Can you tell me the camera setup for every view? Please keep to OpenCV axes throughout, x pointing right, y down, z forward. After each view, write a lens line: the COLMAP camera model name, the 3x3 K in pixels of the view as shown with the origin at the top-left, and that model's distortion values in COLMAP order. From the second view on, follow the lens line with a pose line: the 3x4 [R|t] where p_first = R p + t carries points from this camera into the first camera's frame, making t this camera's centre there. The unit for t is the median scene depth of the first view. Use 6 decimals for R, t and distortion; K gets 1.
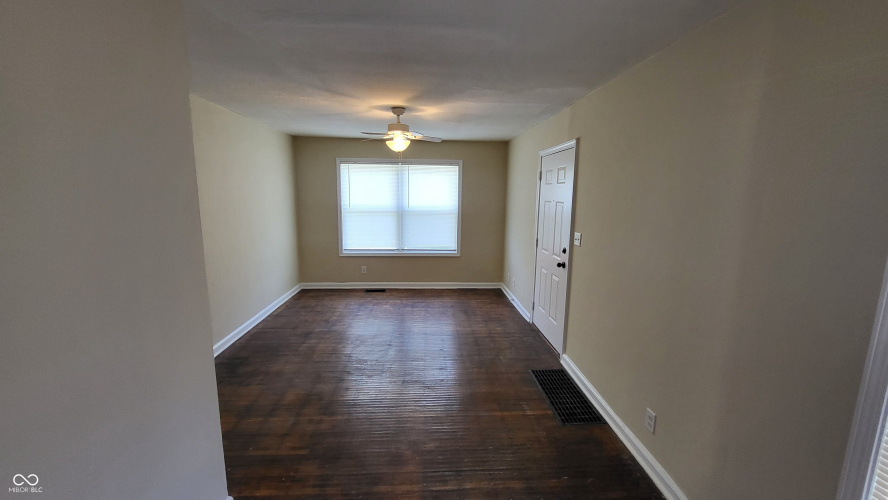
lens RADIAL K [[348.3, 0, 440.6], [0, 348.3, 249.6], [0, 0, 1]] dist [0.003857, 0.000128]
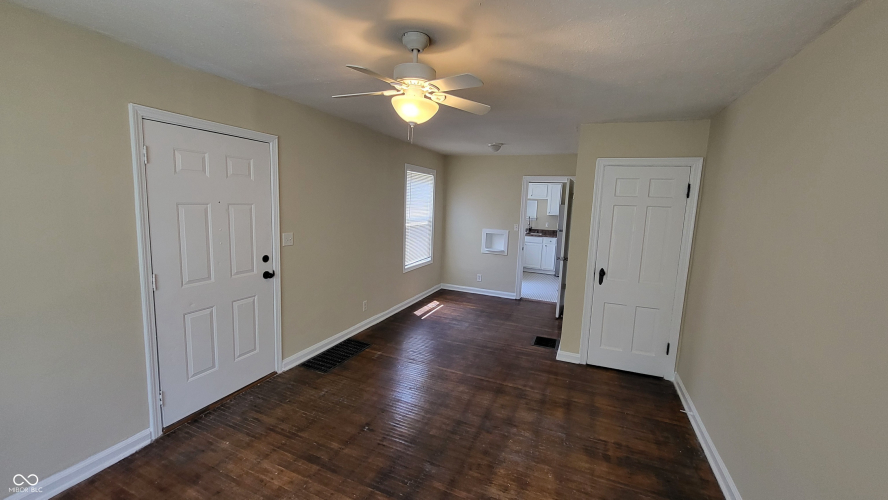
lens RADIAL K [[348.3, 0, 442.1], [0, 348.3, 246.7], [0, 0, 1]] dist [0.003857, 0.000128]
pose [[-0.895347, -0.104852, 0.432851, -0.456868], [0.020908, 0.960925, 0.276019, -0.284674], [-0.444878, 0.256183, -0.858169, 1.672143]]
